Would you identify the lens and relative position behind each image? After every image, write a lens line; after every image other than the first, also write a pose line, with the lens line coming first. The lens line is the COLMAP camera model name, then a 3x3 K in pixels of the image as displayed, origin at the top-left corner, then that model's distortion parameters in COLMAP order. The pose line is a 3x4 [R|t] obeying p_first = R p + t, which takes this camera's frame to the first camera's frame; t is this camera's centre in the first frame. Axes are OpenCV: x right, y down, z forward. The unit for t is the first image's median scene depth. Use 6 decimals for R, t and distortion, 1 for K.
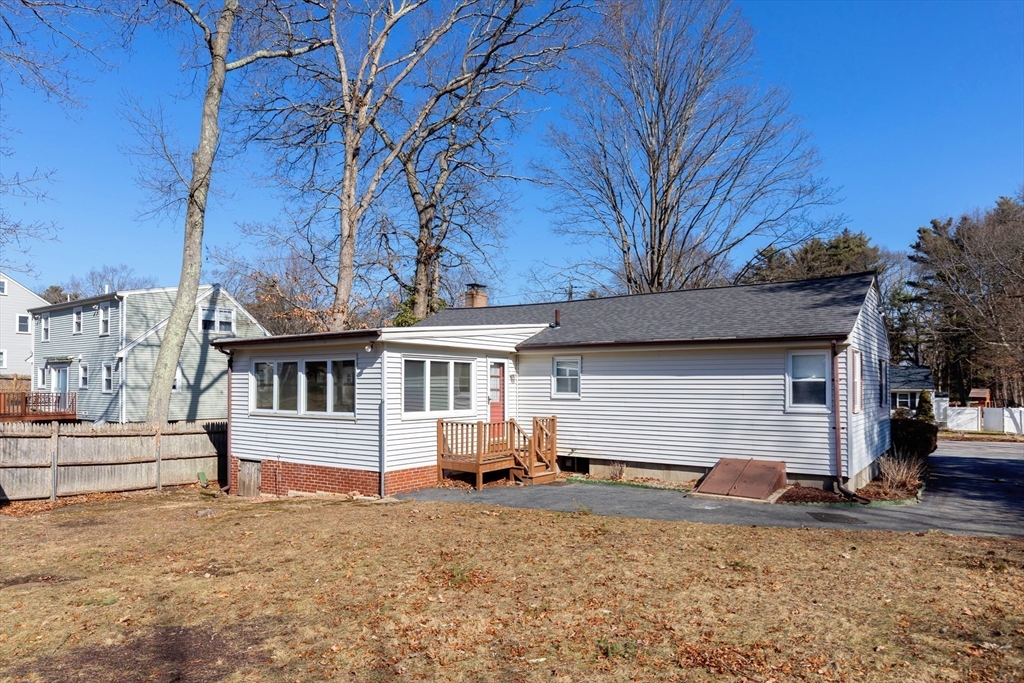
lens RADIAL K [[723.9, 0, 483.9], [0, 723.9, 359.0], [0, 0, 1]] dist [0.005657, 0.003439]
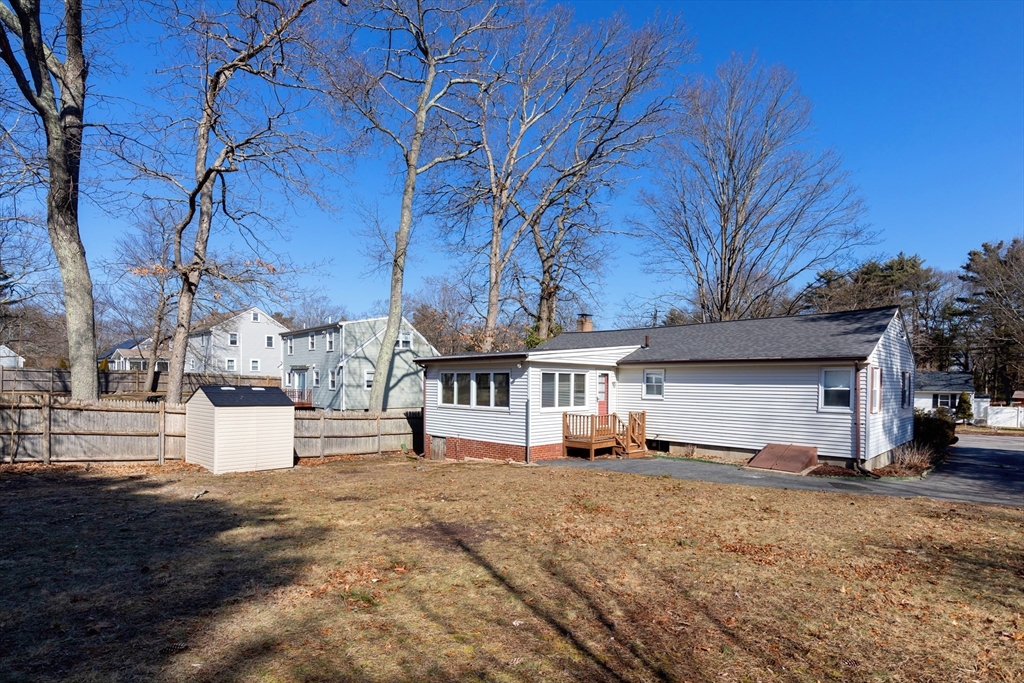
lens RADIAL K [[552.9, 0, 479.7], [0, 552.9, 386.8], [0, 0, 1]] dist [0.002182, -0.002325]
pose [[0.982934, 0.008055, -0.183781, -0.021527], [-0.000323, 0.999115, 0.042061, -0.015049], [0.183957, -0.041284, 0.982067, -0.127831]]
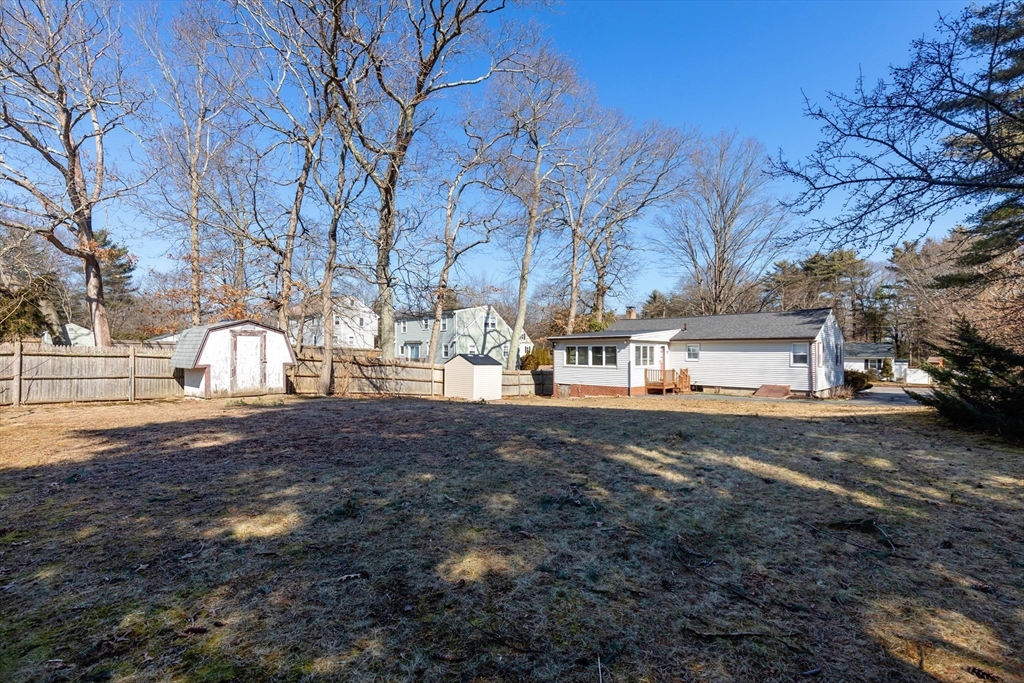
lens RADIAL K [[469.4, 0, 503.8], [0, 469.4, 343.6], [0, 0, 1]] dist [0.010285, -0.002857]
pose [[0.987344, -0.002098, -0.158582, -0.262961], [0.004446, 0.999886, 0.014452, -0.029568], [0.158533, -0.014974, 0.987240, -0.661198]]
